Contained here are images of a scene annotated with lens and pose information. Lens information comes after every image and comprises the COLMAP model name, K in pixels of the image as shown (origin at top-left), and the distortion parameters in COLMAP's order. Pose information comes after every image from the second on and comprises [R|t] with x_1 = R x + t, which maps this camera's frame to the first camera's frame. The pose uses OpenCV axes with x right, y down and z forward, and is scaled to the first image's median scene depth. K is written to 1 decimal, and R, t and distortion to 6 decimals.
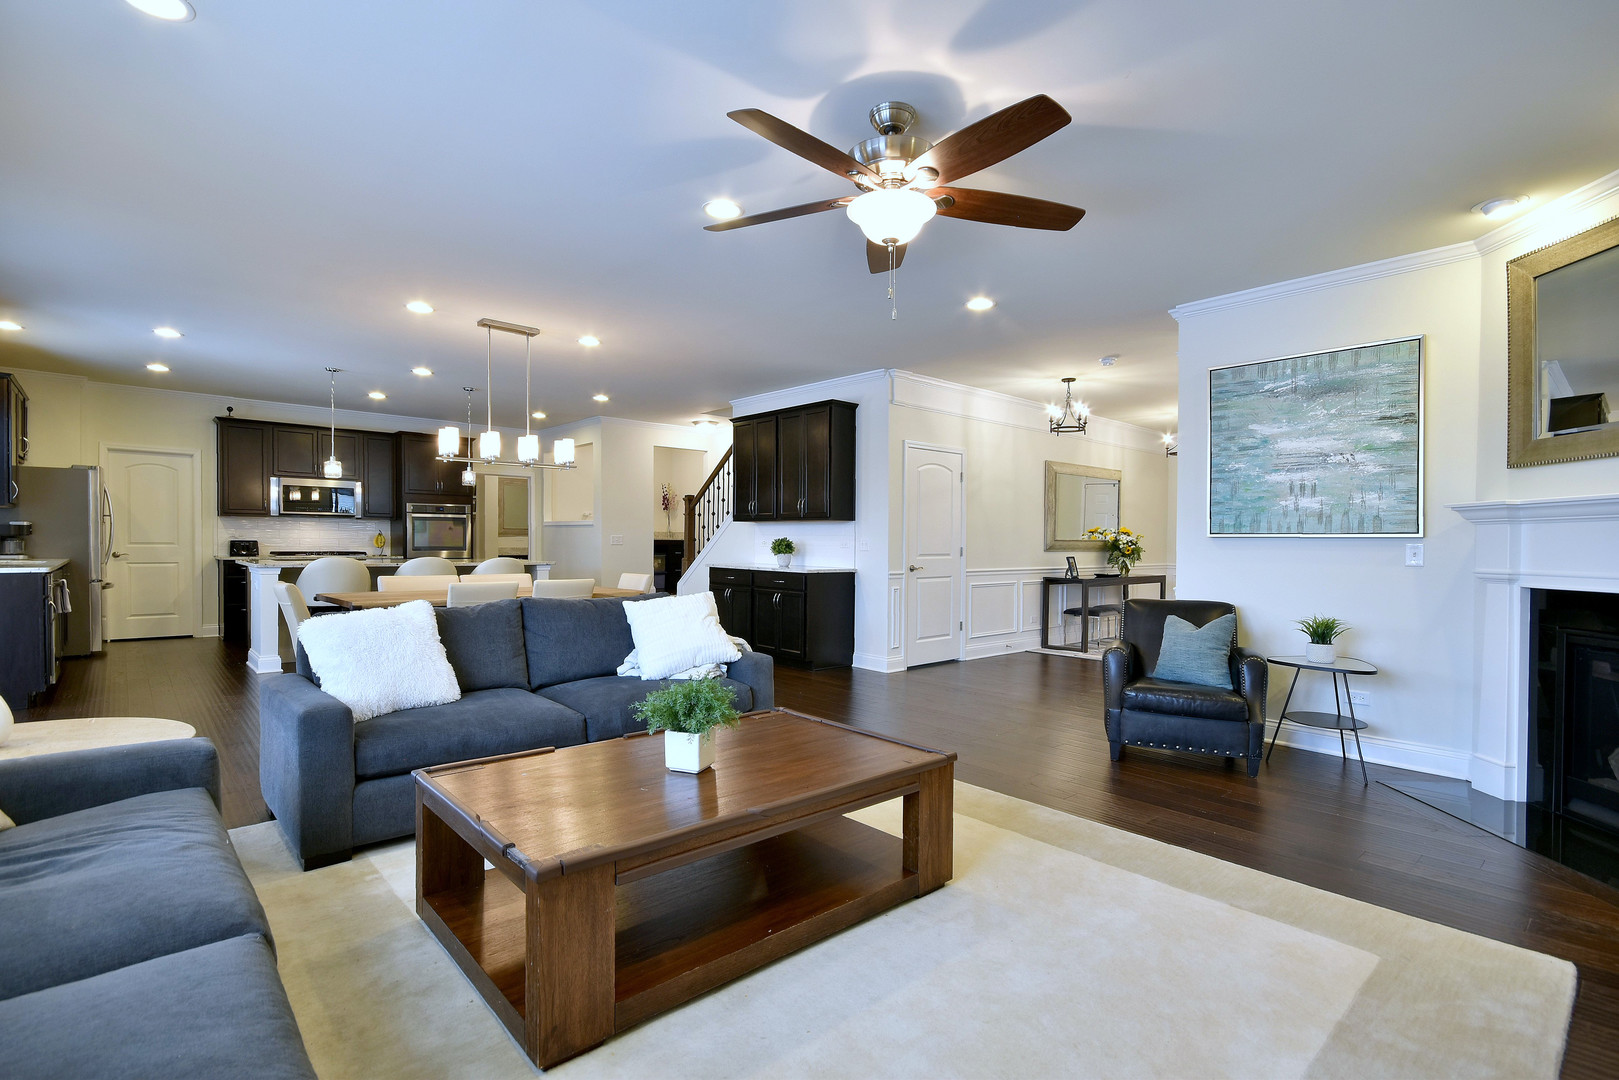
lens RADIAL K [[767.2, 0, 820.3], [0, 767.2, 543.7], [0, 0, 1]] dist [0.003946, -0.006456]
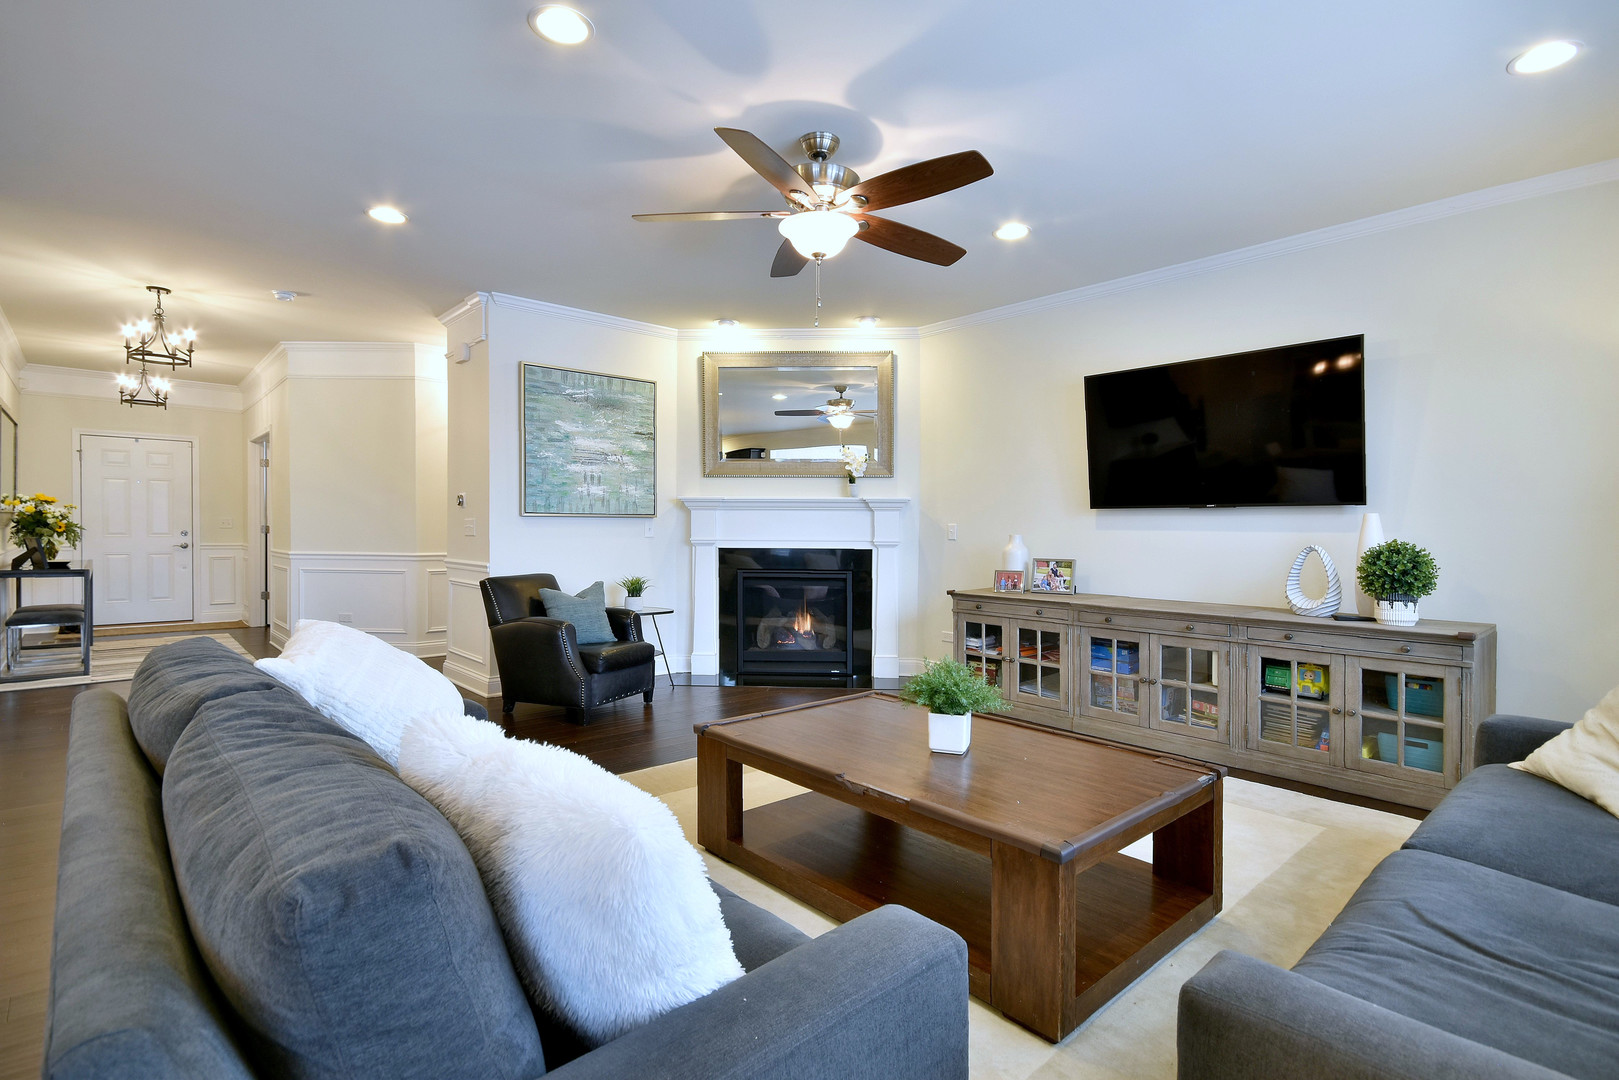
lens RADIAL K [[792.6, 0, 800.8], [0, 792.6, 531.2], [0, 0, 1]] dist [0.001781, -0.005879]
pose [[-0.020399, -0.018239, 0.999626, -0.397266], [-0.005860, 0.999819, 0.018123, -0.005922], [-0.999775, -0.005488, -0.020502, 0.391906]]
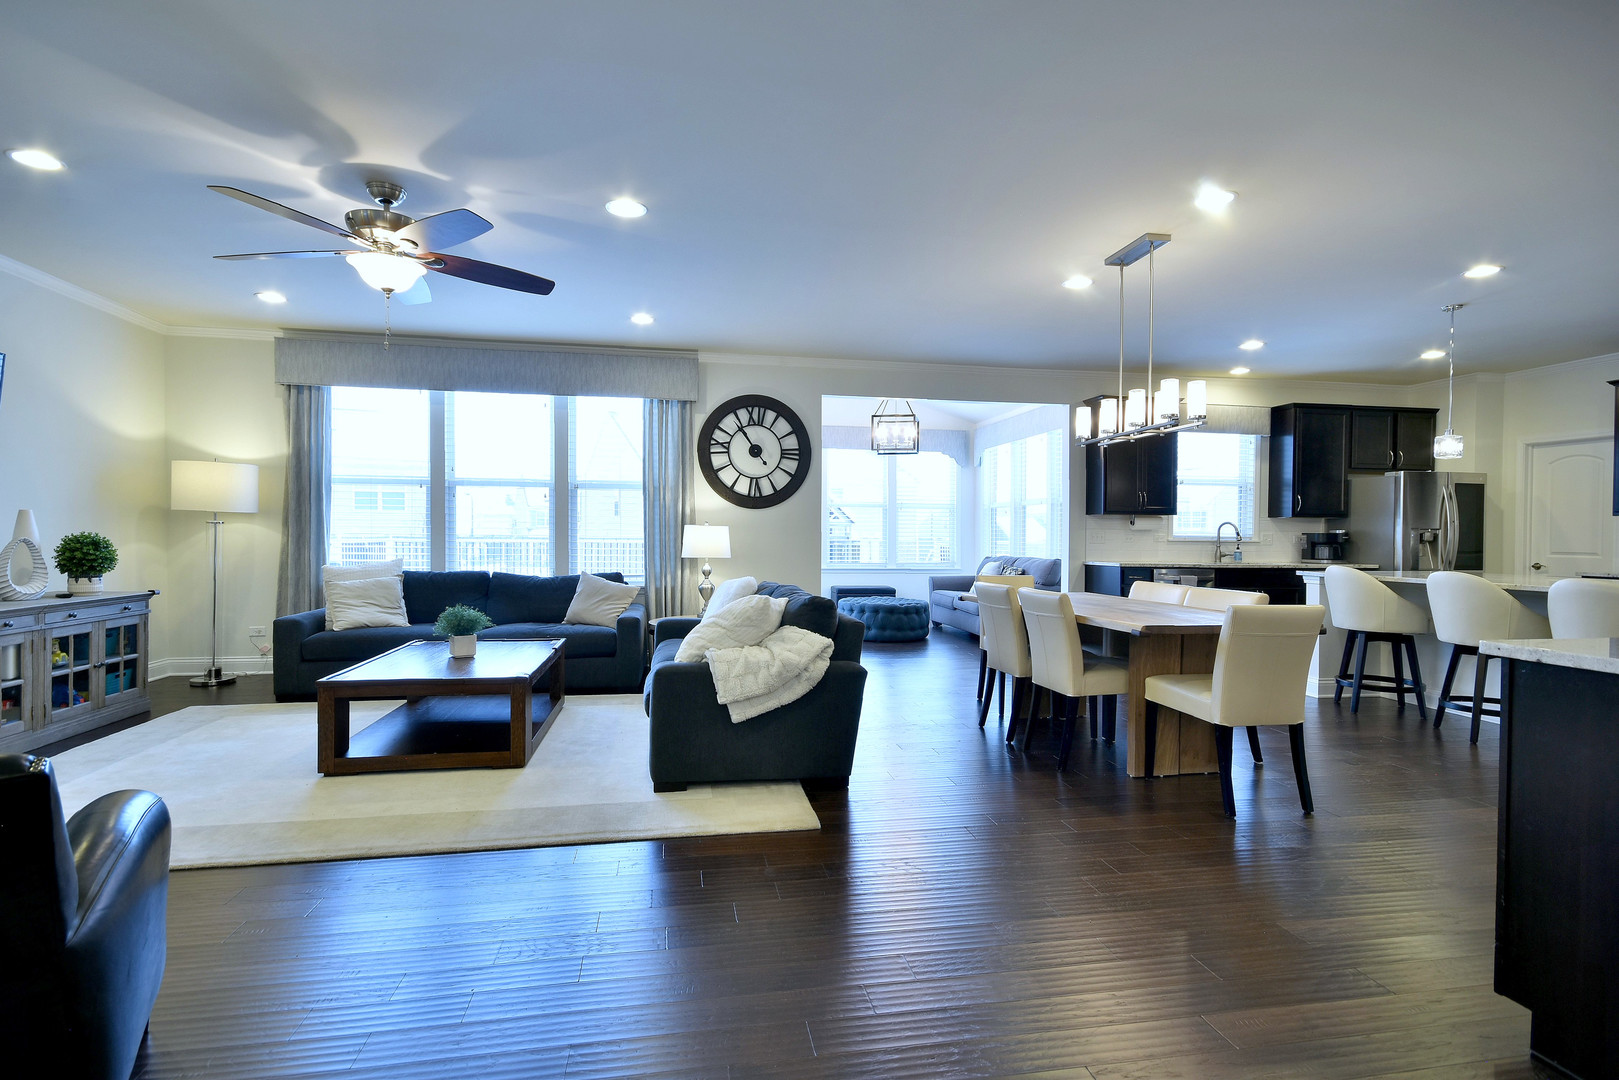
lens RADIAL K [[792.6, 0, 795.1], [0, 792.6, 566.5], [0, 0, 1]] dist [0.001781, -0.005879]
pose [[-0.550852, 0.014145, -0.834483, 0.325966], [-0.017438, 0.999443, 0.028452, 0.004823], [0.834420, 0.030225, -0.550299, 0.891343]]
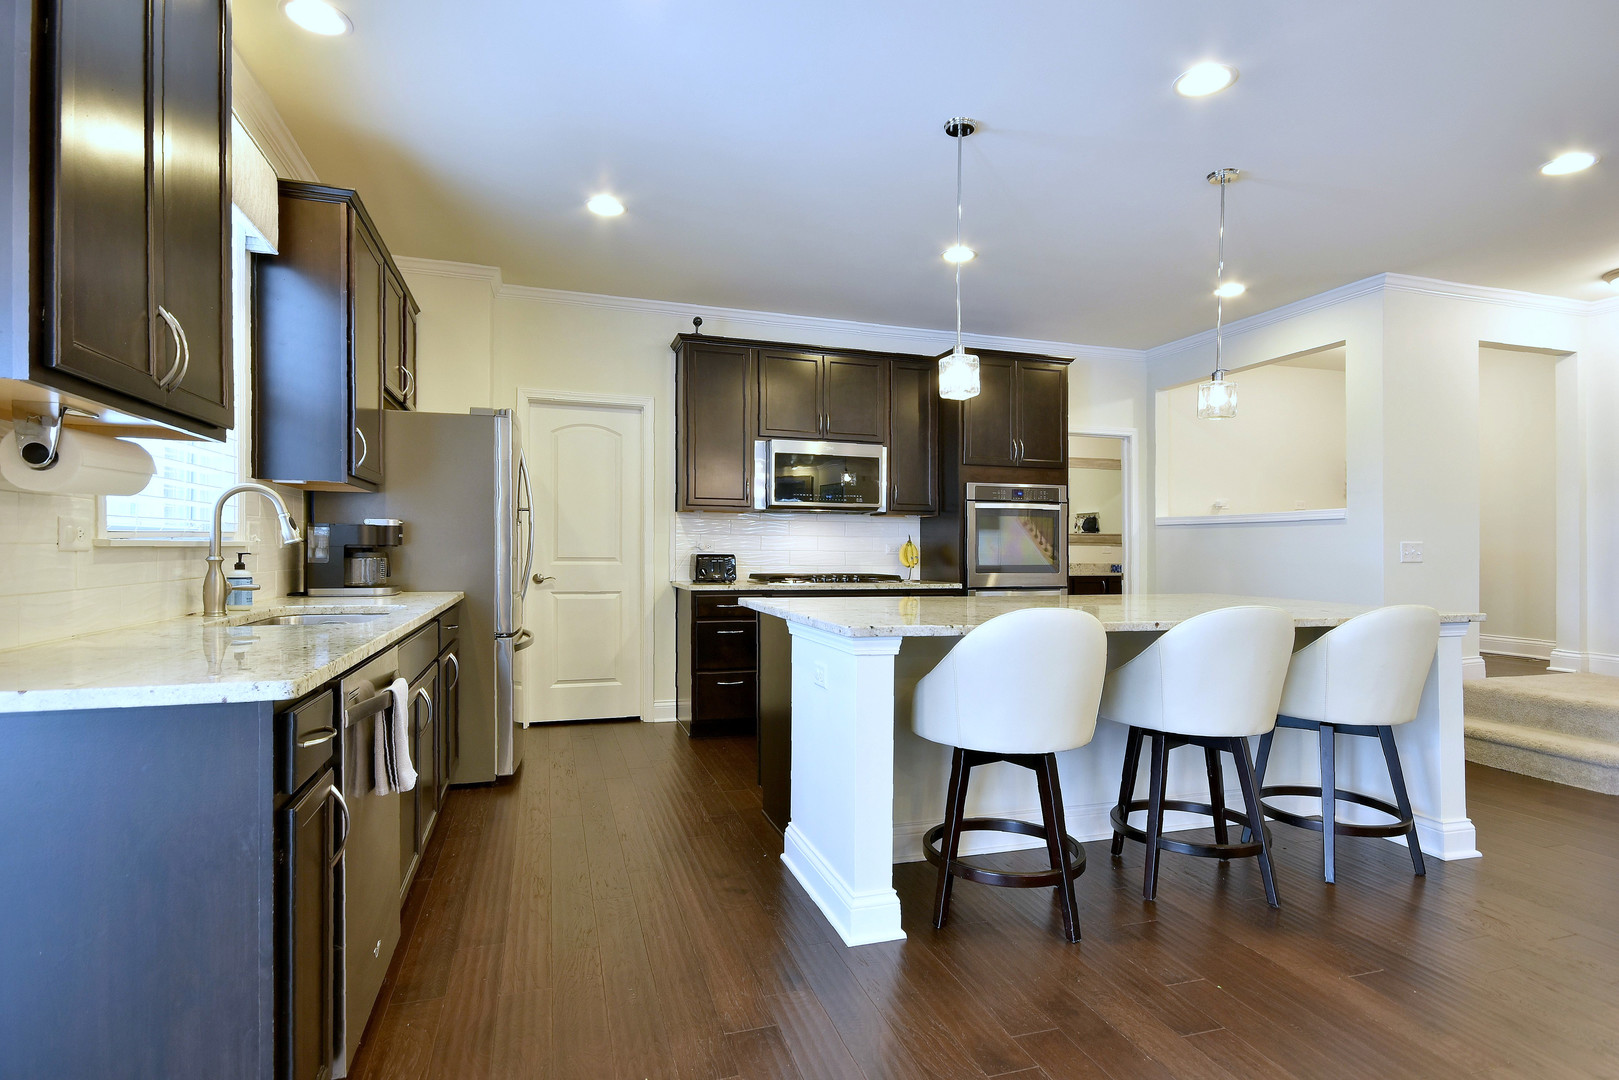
lens RADIAL K [[808.0, 0, 801.0], [0, 808.0, 530.1], [0, 0, 1]] dist [-0.001536, 0.003613]
pose [[0.906229, -0.012514, -0.422602, -0.530435], [0.000499, 0.999593, -0.028530, -0.005964], [0.422787, 0.025644, 0.905866, 0.585079]]
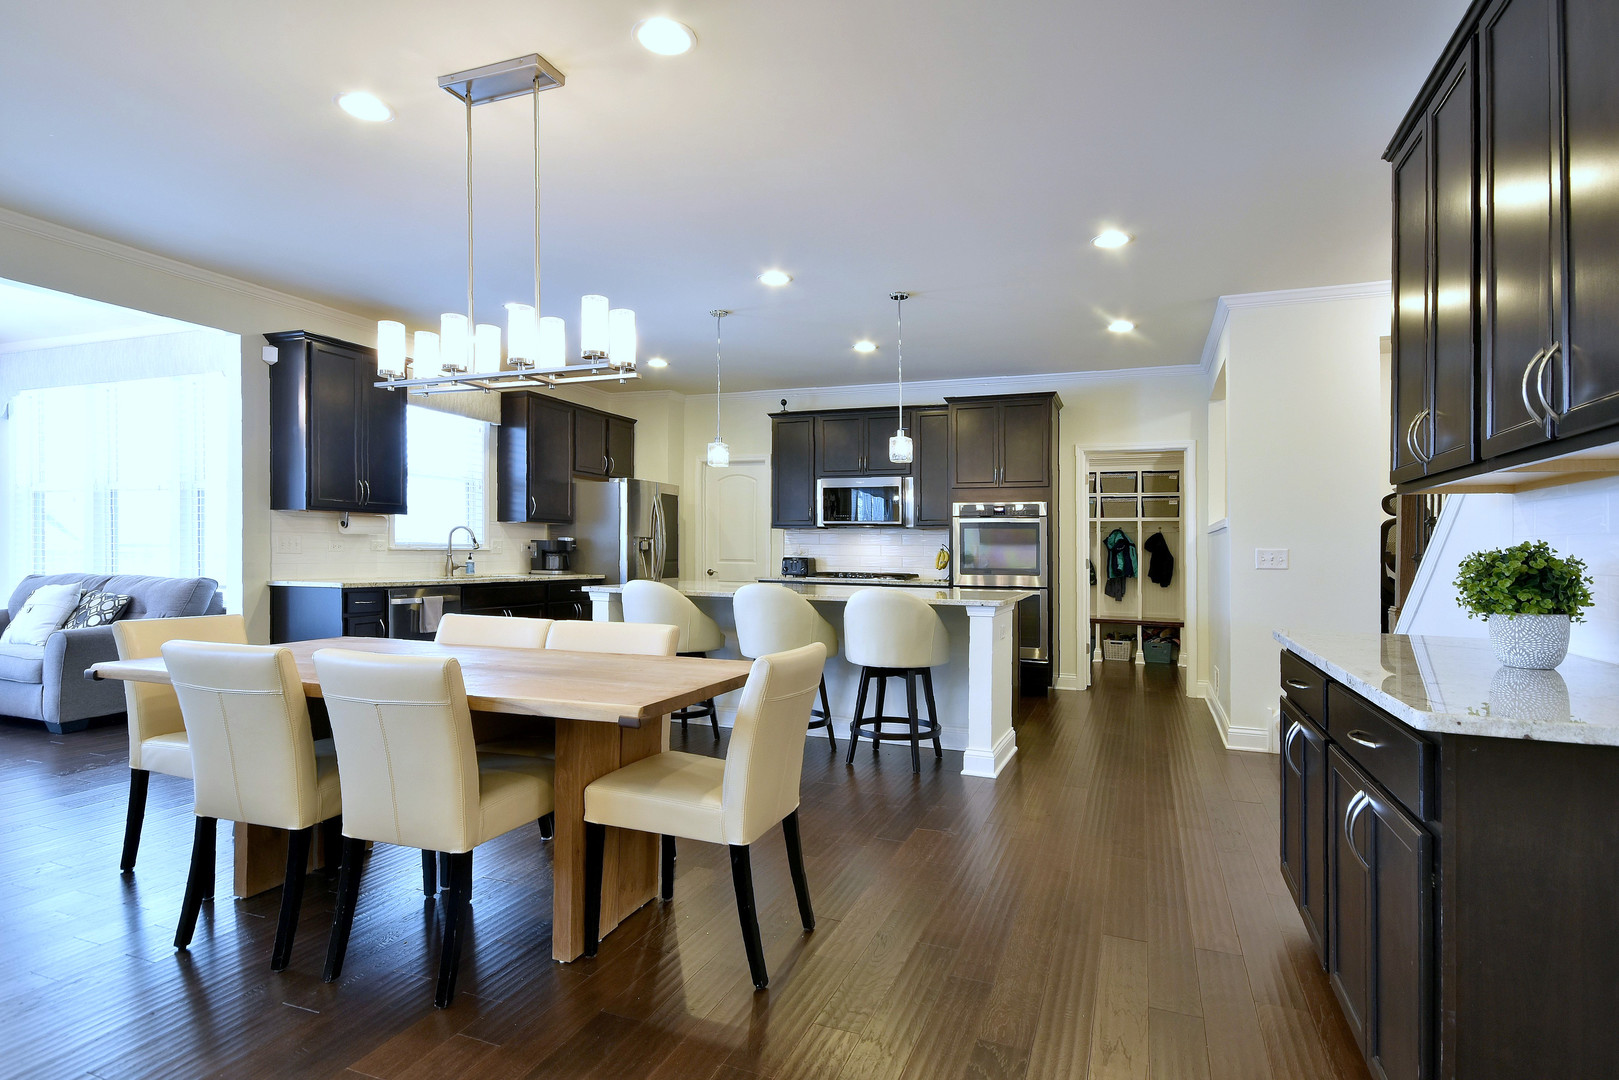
lens RADIAL K [[852.9, 0, 818.2], [0, 852.9, 547.8], [0, 0, 1]] dist [0.004975, 0.000667]
pose [[0.440124, -0.010498, -0.897876, 0.106288], [-0.009835, 0.999815, -0.016511, 0.000030], [0.897883, 0.016098, 0.439940, 0.732181]]
